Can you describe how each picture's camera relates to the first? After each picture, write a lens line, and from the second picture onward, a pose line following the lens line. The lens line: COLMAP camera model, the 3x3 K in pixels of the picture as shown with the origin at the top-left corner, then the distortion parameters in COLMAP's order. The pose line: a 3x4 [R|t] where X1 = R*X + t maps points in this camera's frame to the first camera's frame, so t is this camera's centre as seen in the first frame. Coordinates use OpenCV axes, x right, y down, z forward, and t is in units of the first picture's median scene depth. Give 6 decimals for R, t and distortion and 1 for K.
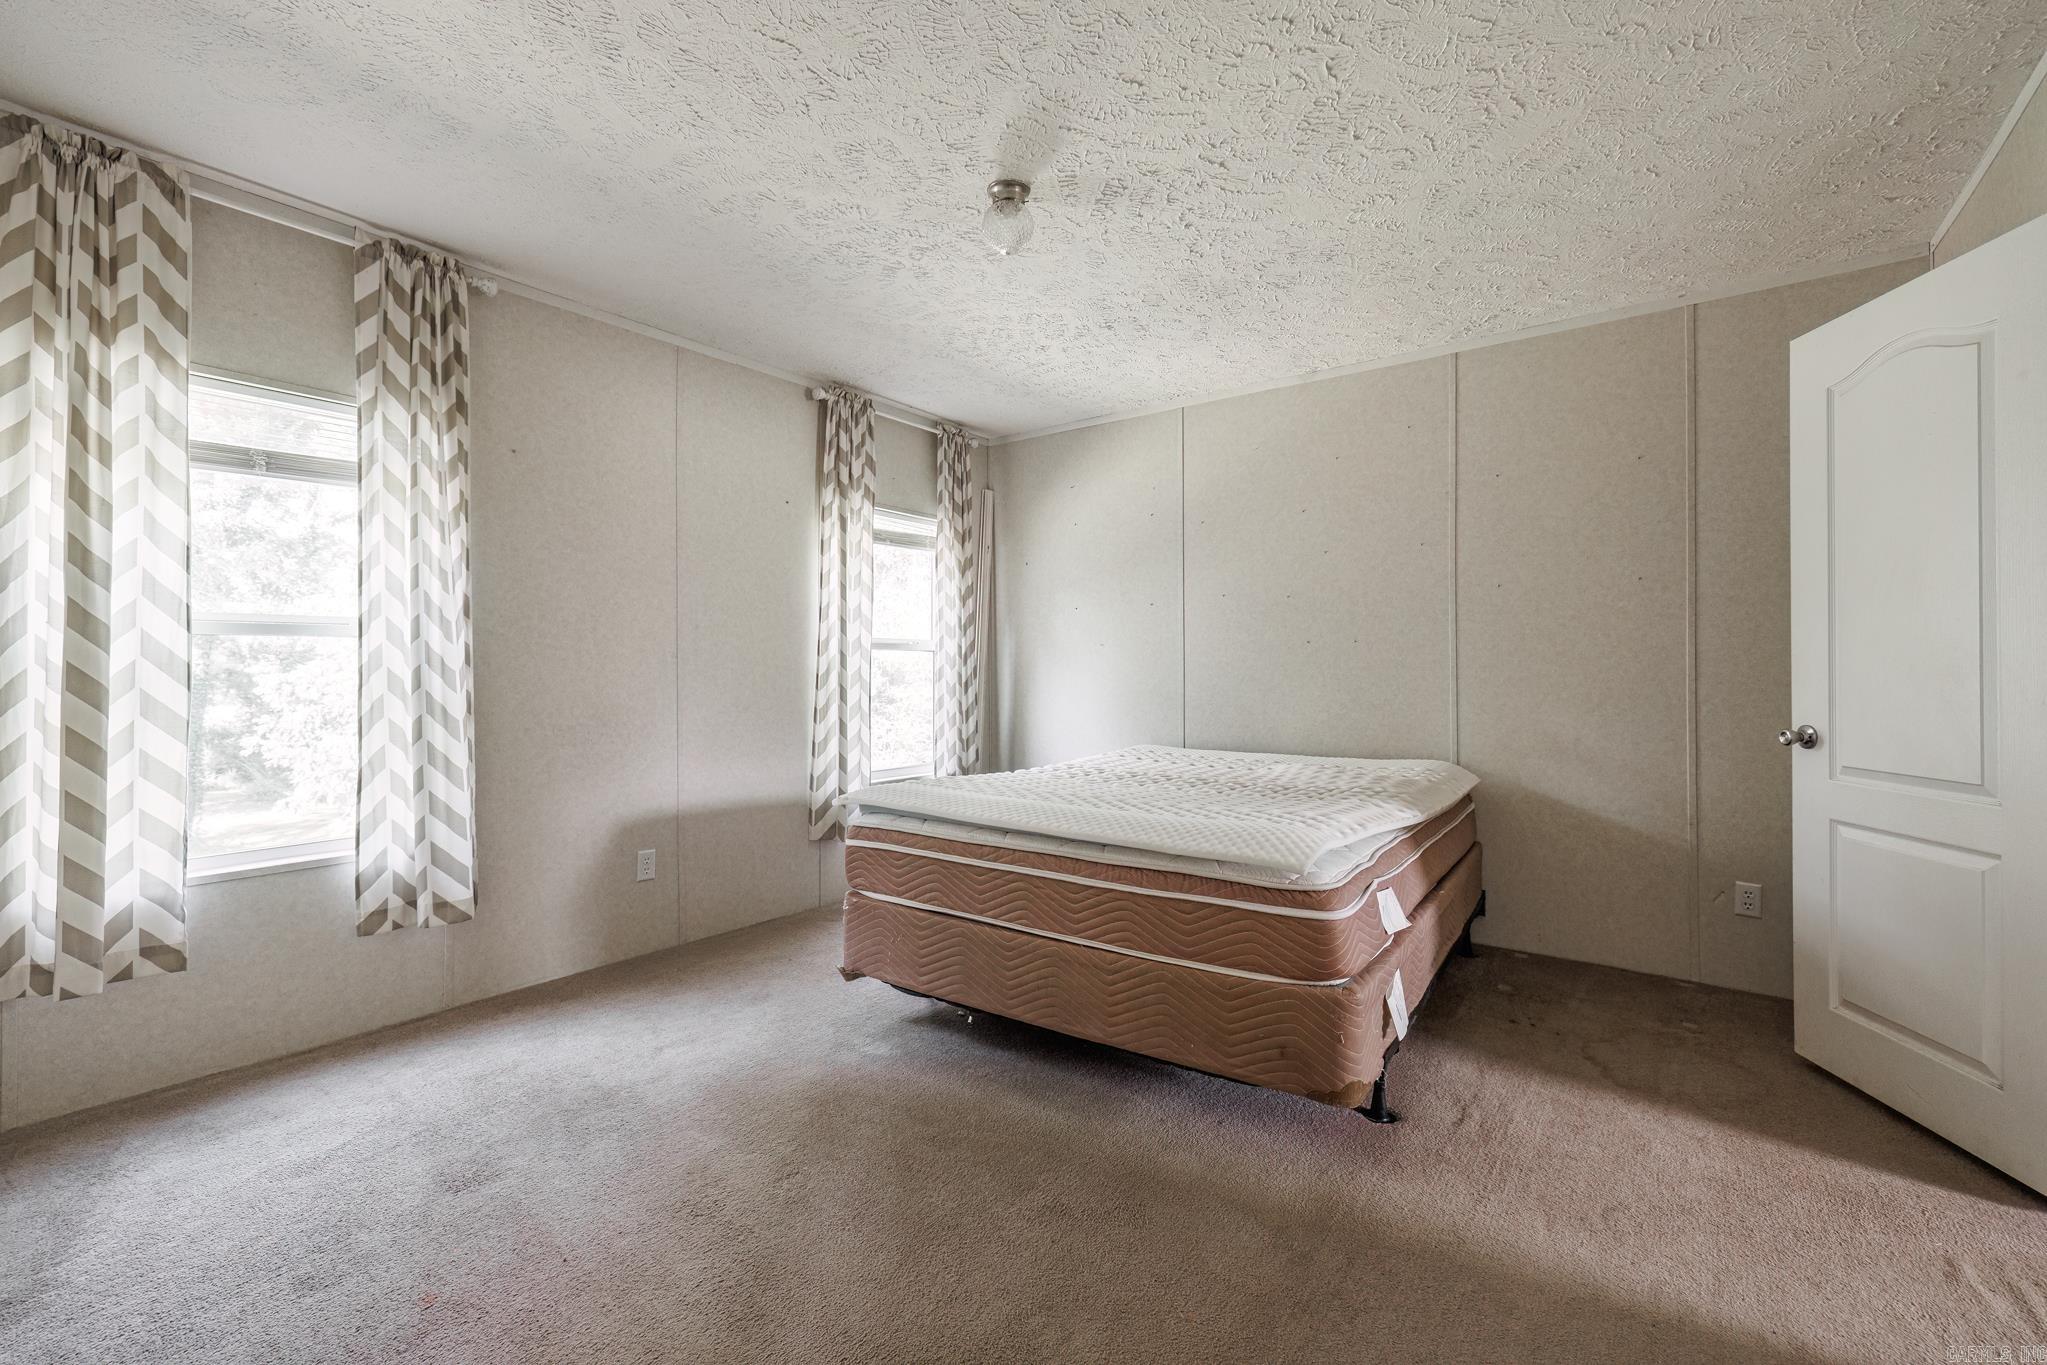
lens RADIAL K [[864.0, 0, 1019.9], [0, 864.0, 675.3], [0, 0, 1]] dist [-0.000063, 0.000023]
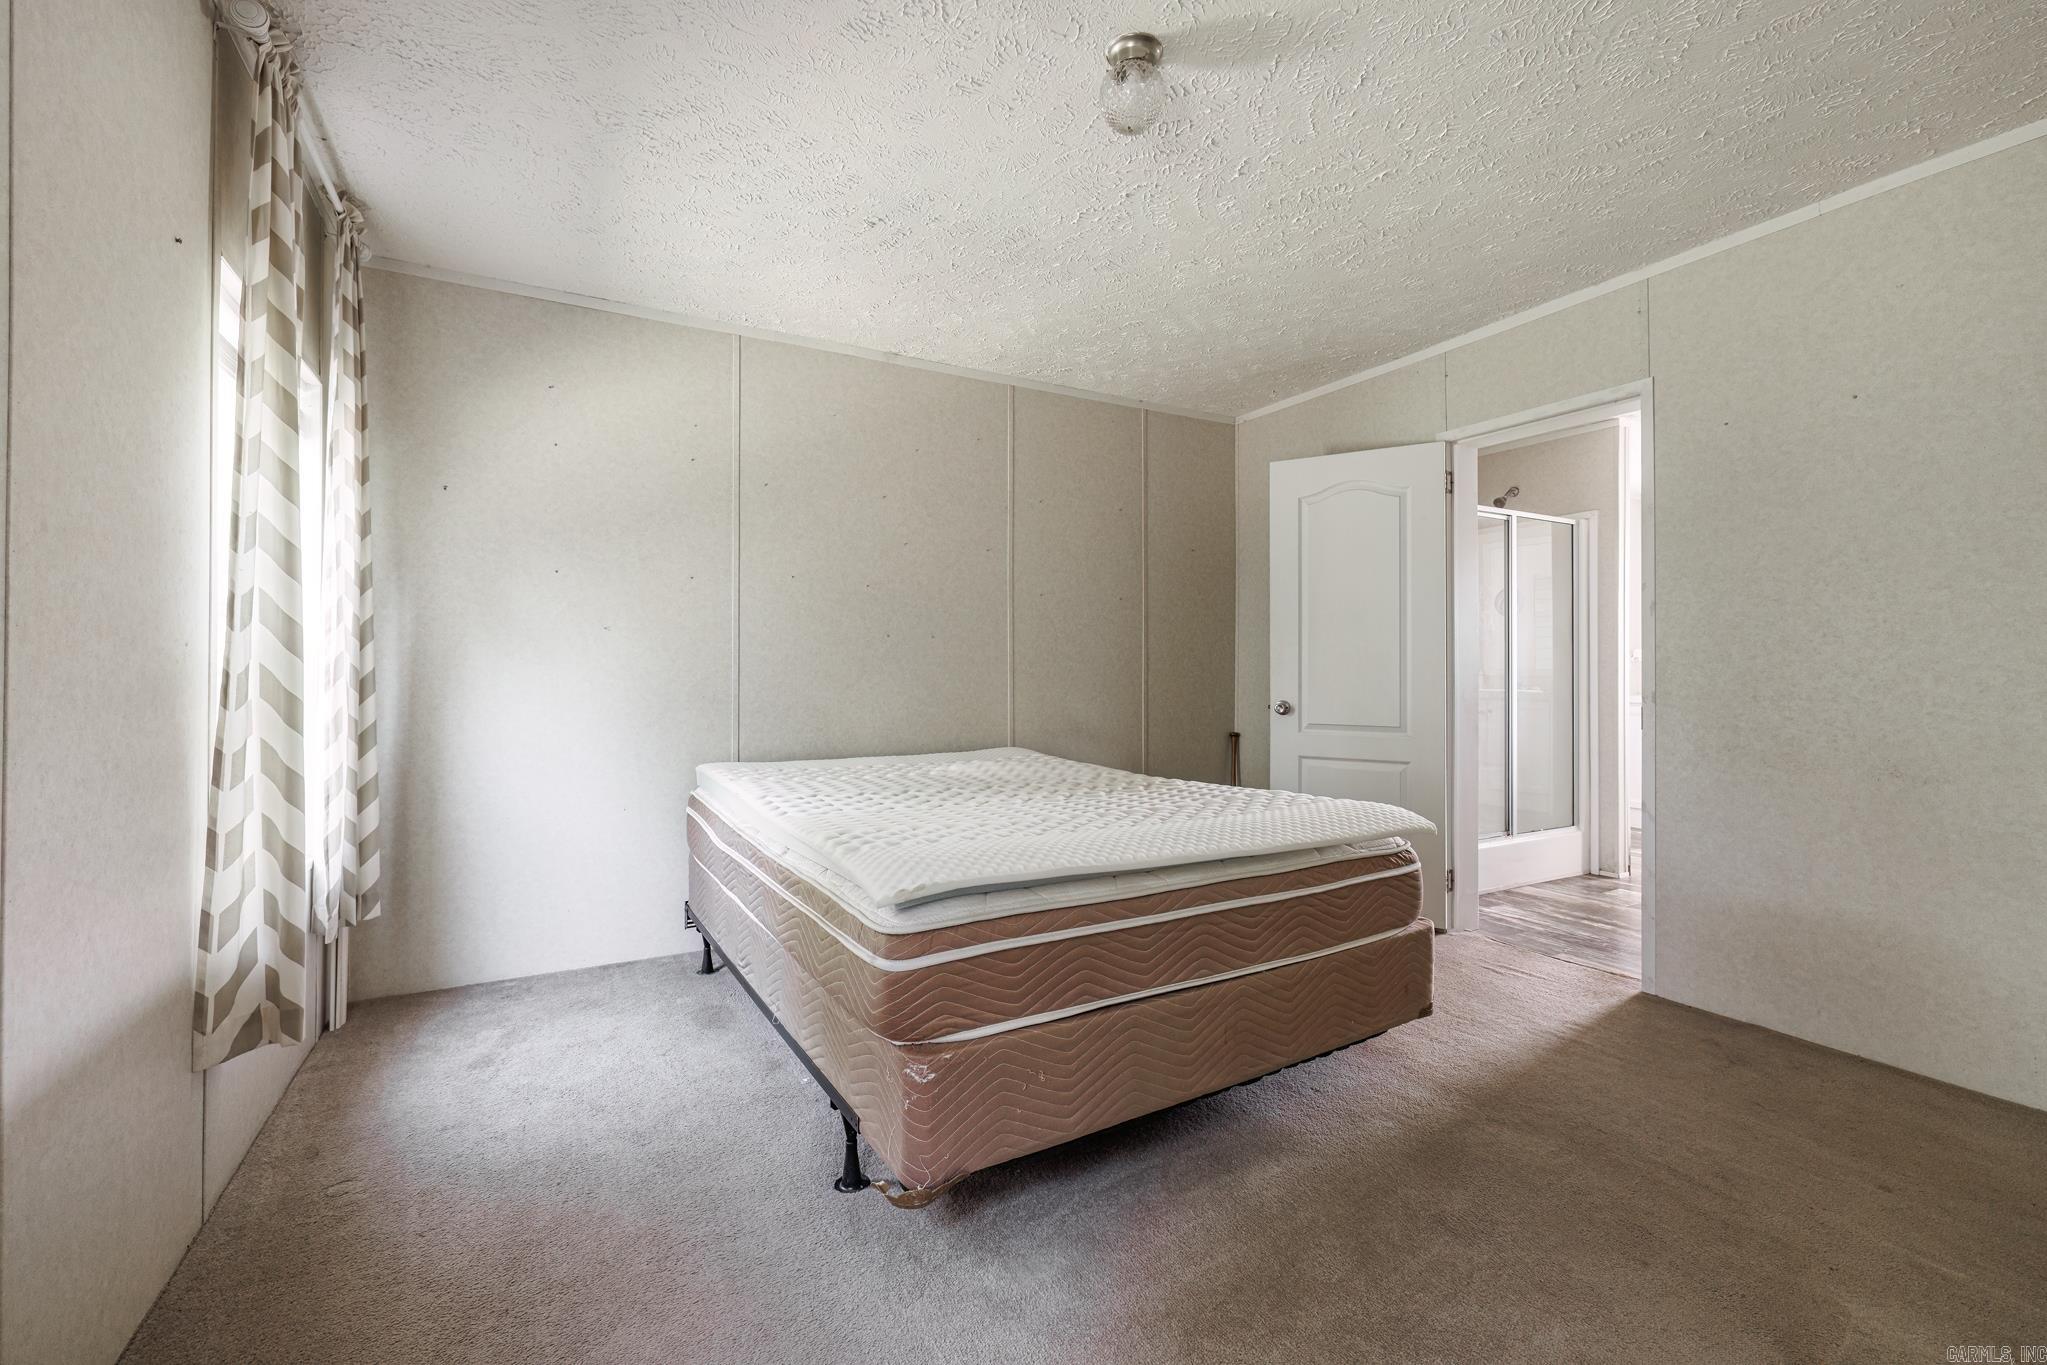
lens RADIAL K [[864.0, 0, 1031.2], [0, 864.0, 663.5], [0, 0, 1]] dist [-0.000063, 0.000023]
pose [[0.403599, 0.004195, 0.914926, -0.599224], [0.001904, 0.999983, -0.005425, -0.003311], [-0.914934, 0.003932, 0.403584, 0.599995]]
